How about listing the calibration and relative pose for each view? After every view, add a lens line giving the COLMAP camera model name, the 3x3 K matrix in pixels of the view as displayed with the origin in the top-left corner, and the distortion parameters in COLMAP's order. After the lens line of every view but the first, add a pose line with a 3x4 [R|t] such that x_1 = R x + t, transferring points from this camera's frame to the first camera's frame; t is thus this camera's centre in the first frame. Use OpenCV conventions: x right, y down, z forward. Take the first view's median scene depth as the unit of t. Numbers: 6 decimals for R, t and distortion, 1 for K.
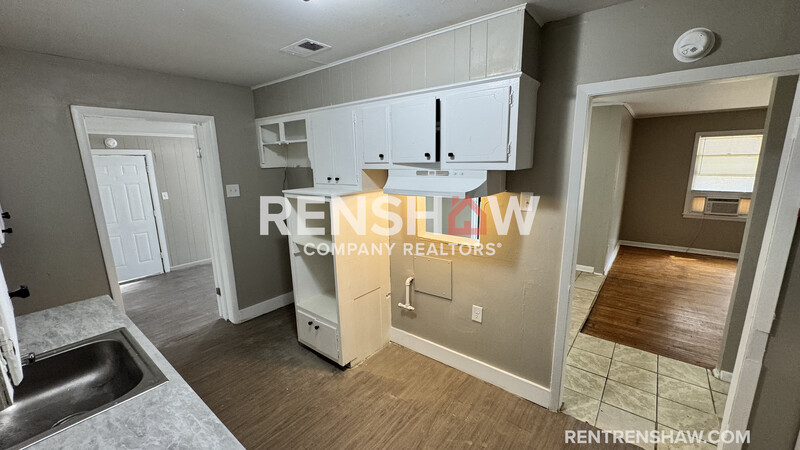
lens RADIAL K [[319.0, 0, 399.5], [0, 319.0, 225.4], [0, 0, 1]] dist [-0.000185, -0.000005]
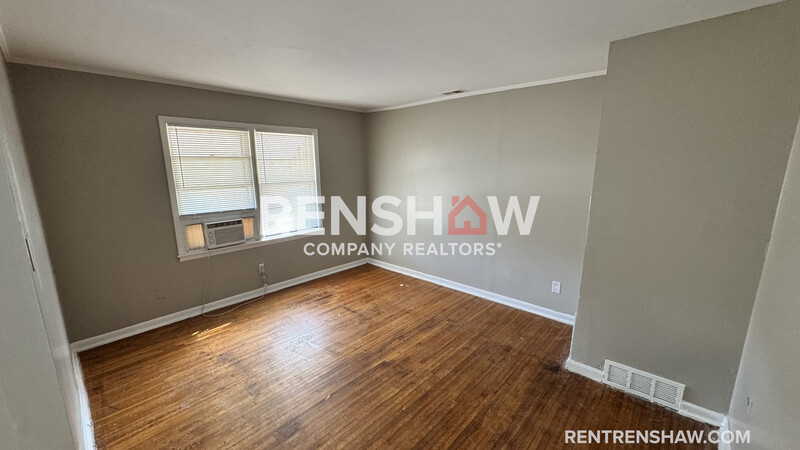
lens RADIAL K [[319.0, 0, 399.8], [0, 319.0, 225.6], [0, 0, 1]] dist [-0.000185, -0.000005]
pose [[0.062422, -0.177299, 0.982175, 0.746470], [0.200585, 0.966244, 0.161675, -0.221862], [-0.977686, 0.186918, 0.095879, 1.145728]]
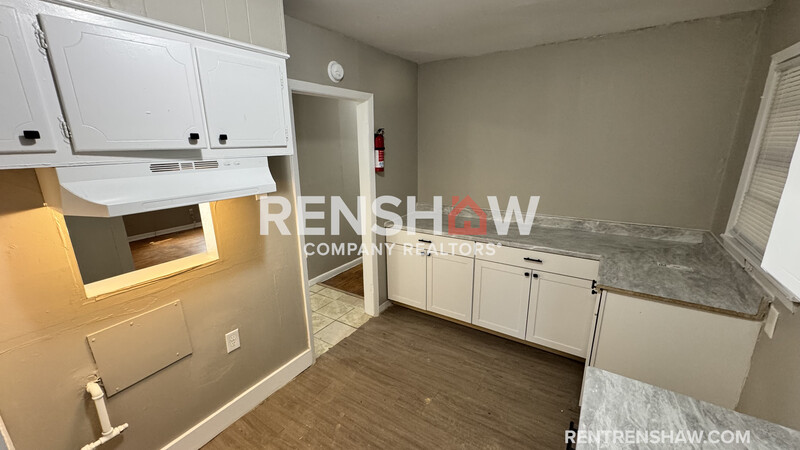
lens RADIAL K [[319.0, 0, 402.6], [0, 319.0, 224.7], [0, 0, 1]] dist [-0.000185, -0.000005]
pose [[-0.092553, -0.235241, 0.967520, -0.439059], [0.213238, 0.944464, 0.250034, -0.092475], [-0.972607, 0.229453, -0.037251, 0.485463]]
